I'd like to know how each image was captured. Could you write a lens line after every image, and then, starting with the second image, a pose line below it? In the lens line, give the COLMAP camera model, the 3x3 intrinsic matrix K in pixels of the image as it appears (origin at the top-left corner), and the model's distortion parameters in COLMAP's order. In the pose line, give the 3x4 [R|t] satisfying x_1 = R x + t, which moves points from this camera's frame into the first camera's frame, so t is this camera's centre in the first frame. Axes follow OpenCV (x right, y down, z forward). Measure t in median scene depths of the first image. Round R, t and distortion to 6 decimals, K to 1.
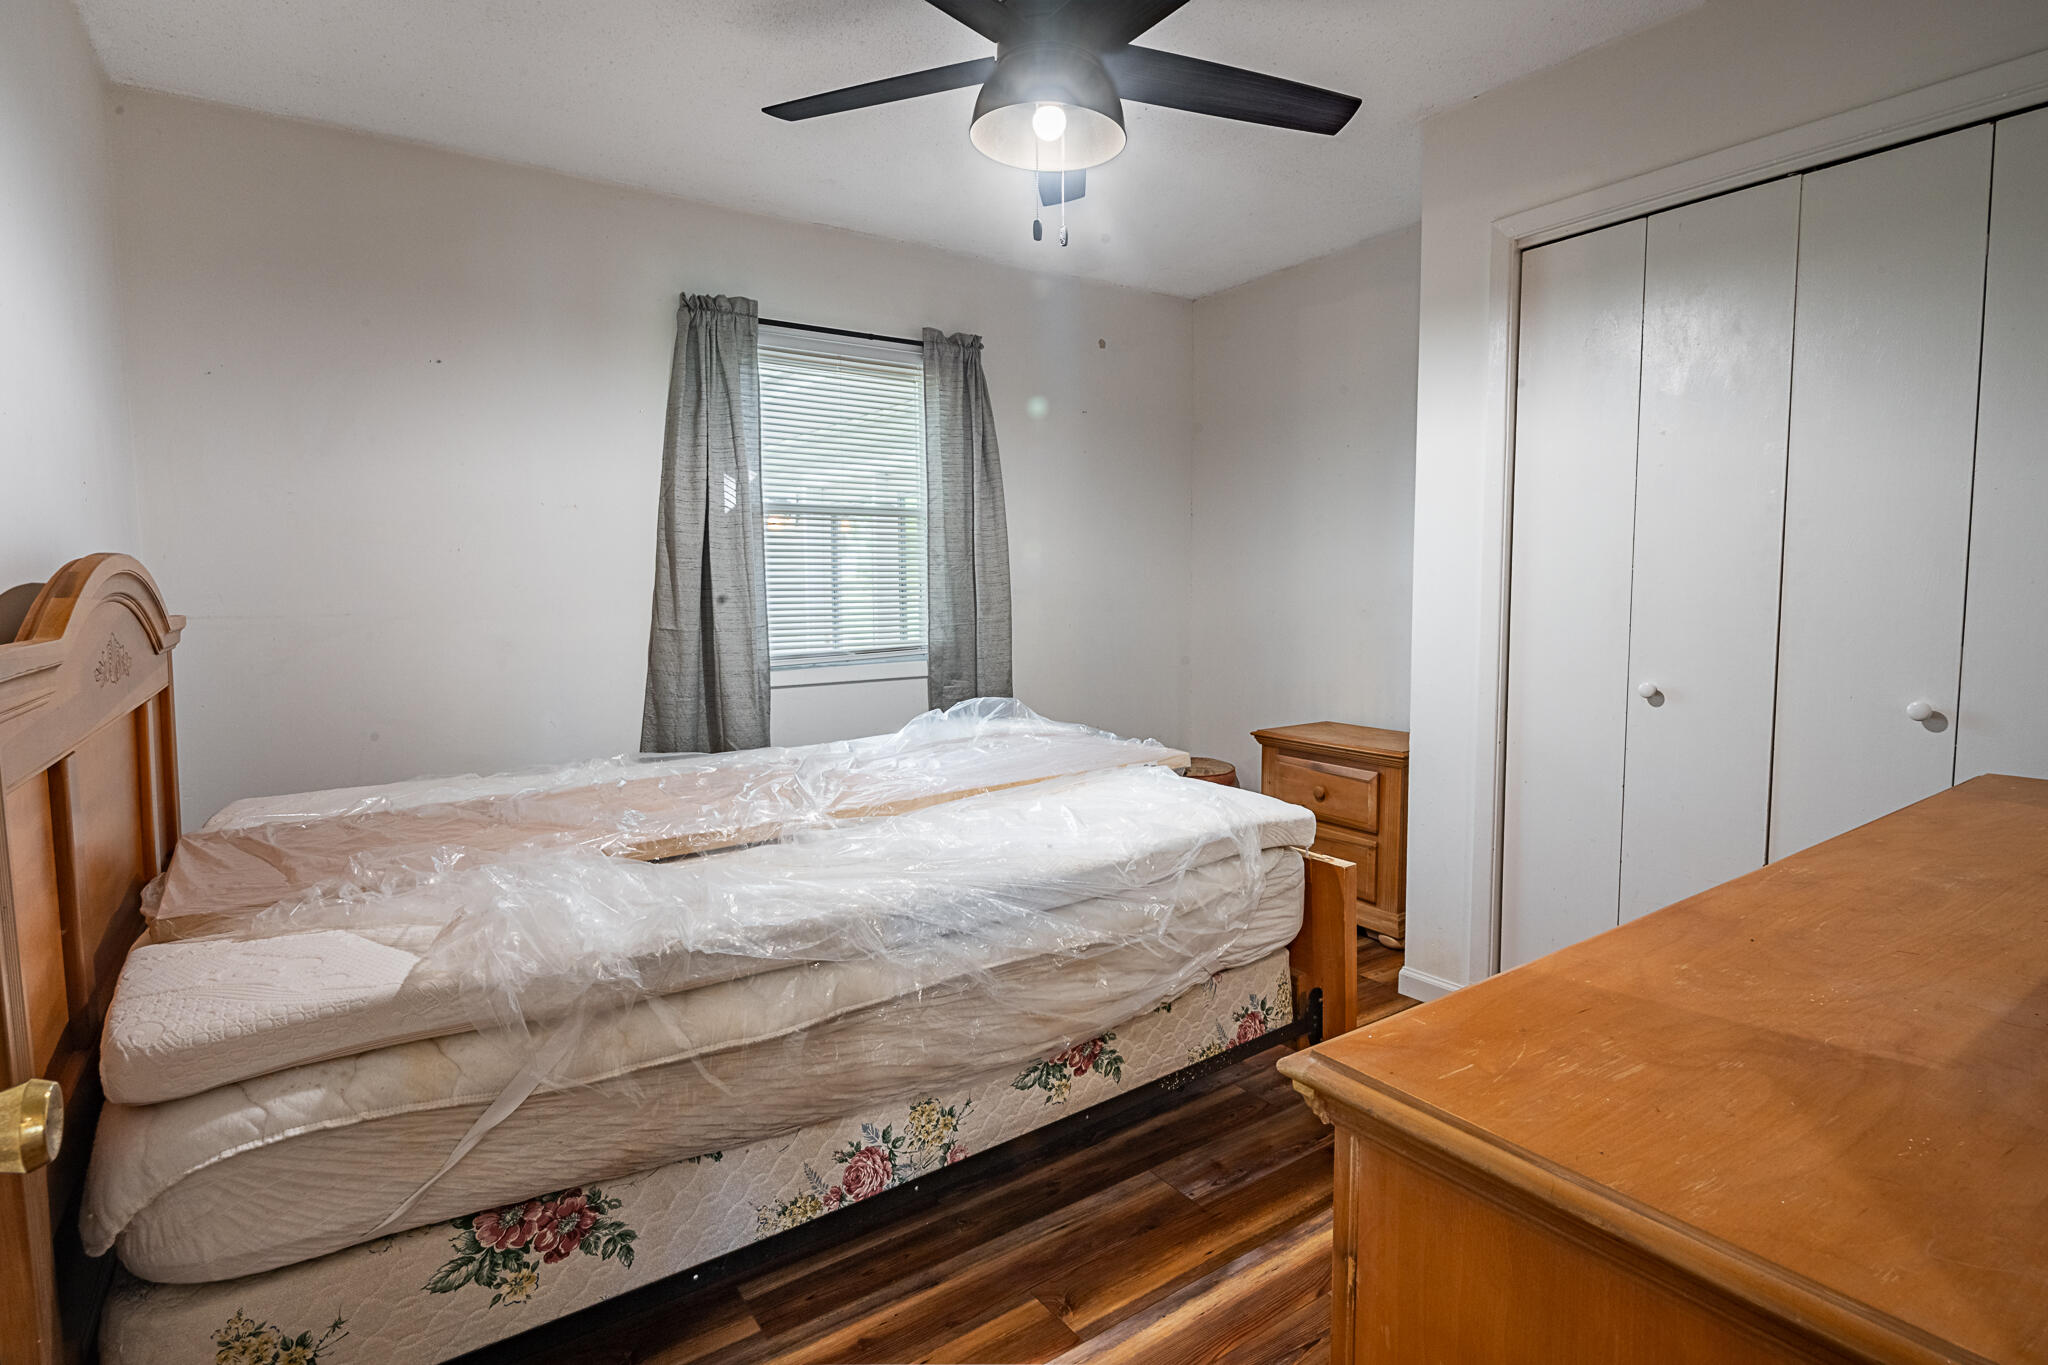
lens RADIAL K [[1020.1, 0, 1018.3], [0, 1020.1, 674.1], [0, 0, 1]] dist [0.002589, -0.007278]
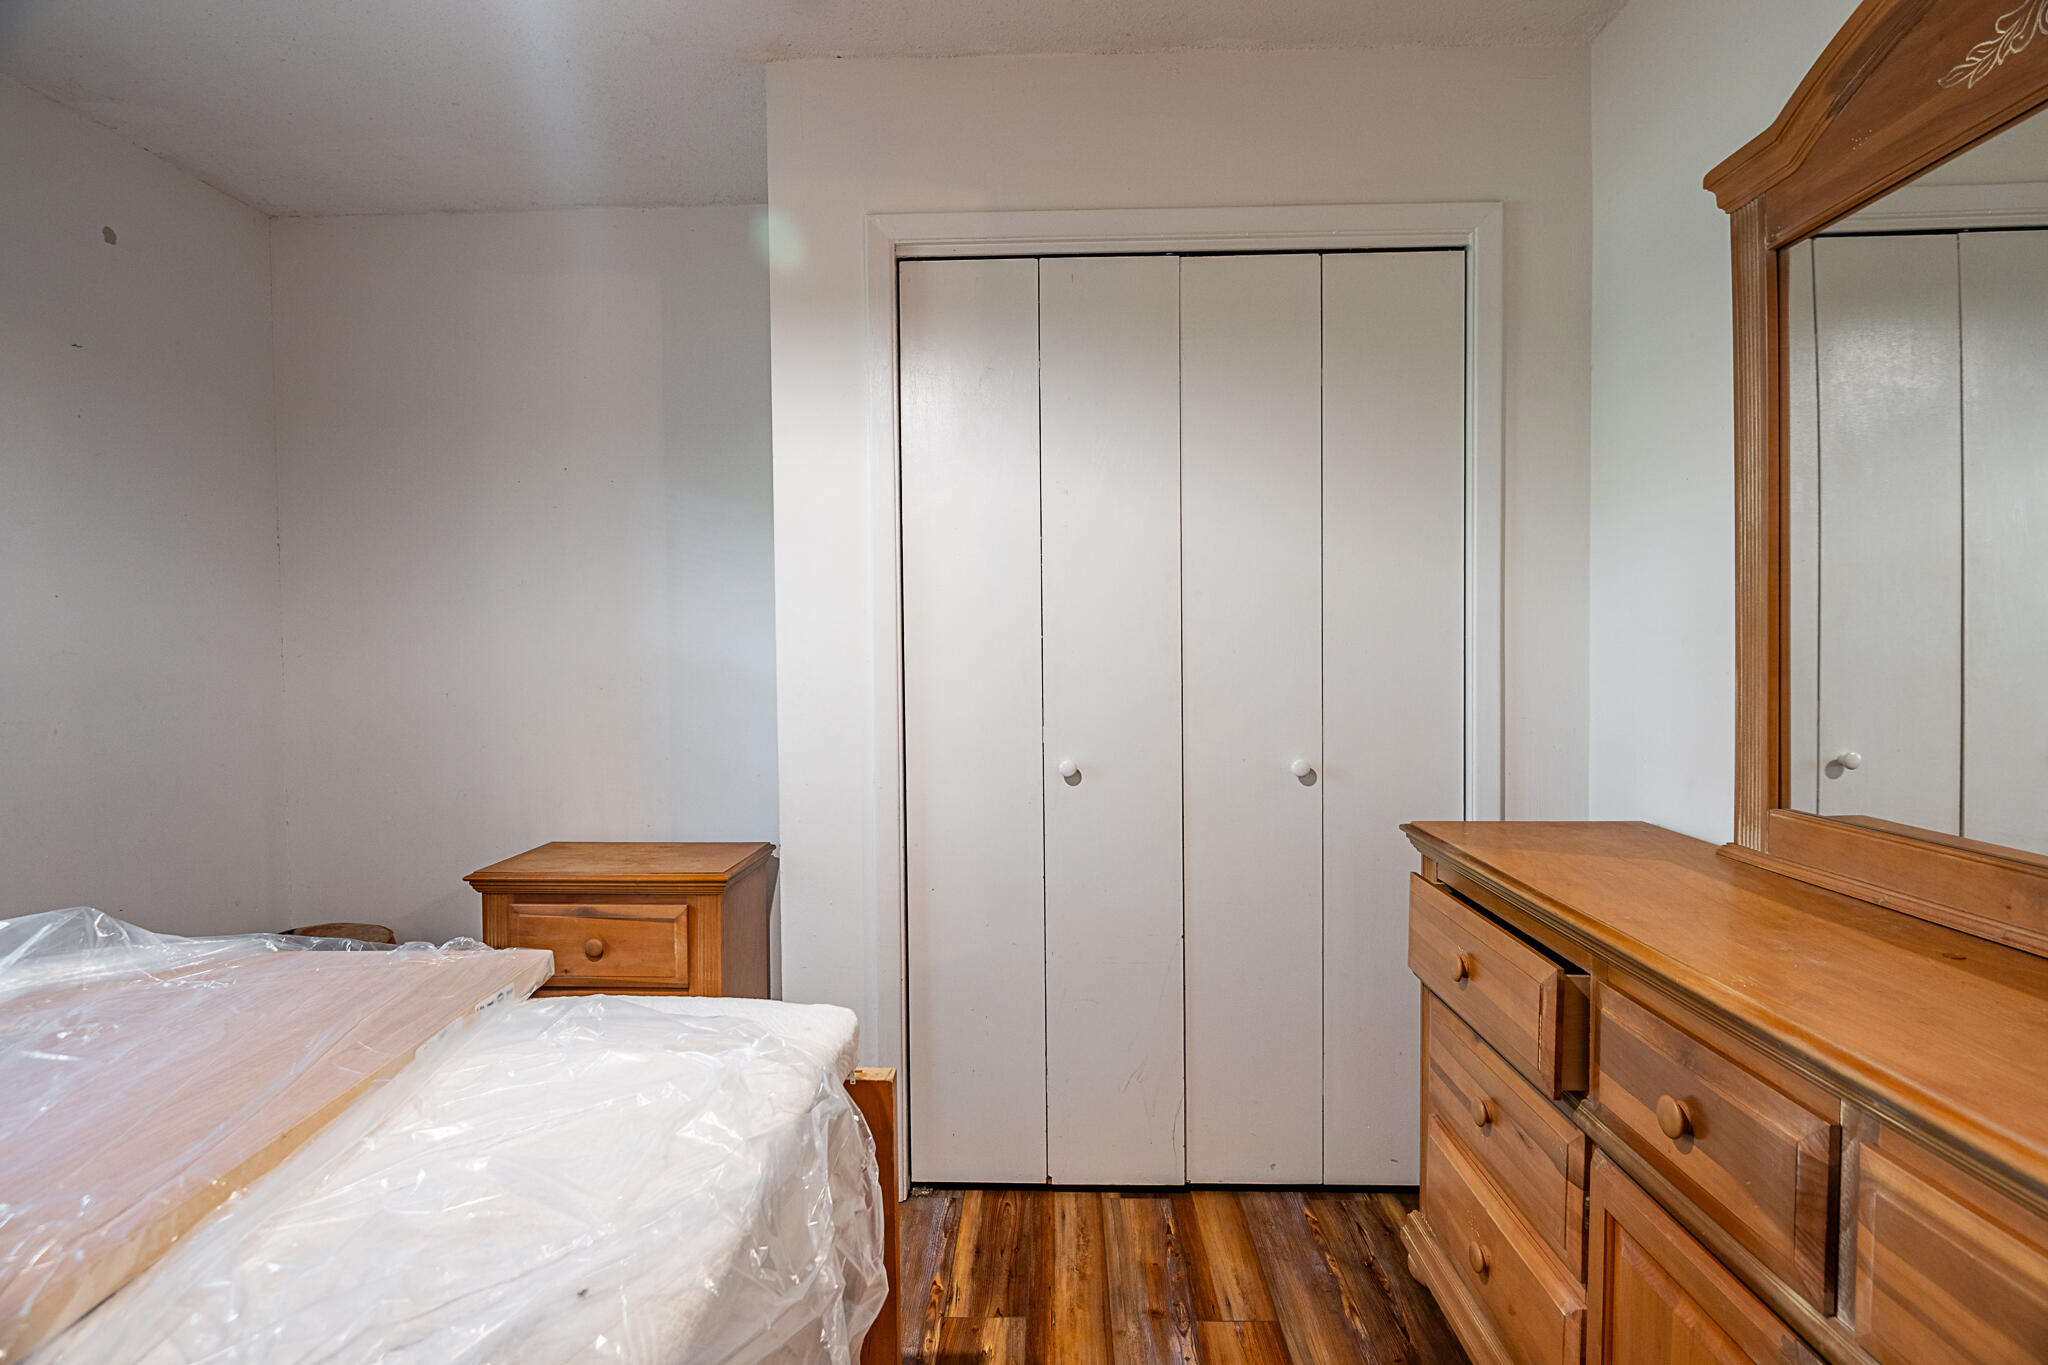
lens RADIAL K [[1020.1, 0, 1018.3], [0, 1020.1, 674.1], [0, 0, 1]] dist [0.002589, -0.007278]
pose [[0.586376, -0.029688, 0.809494, -0.138386], [0.075689, 0.996964, -0.018263, -0.052526], [-0.806495, 0.071979, 0.586843, 0.452699]]
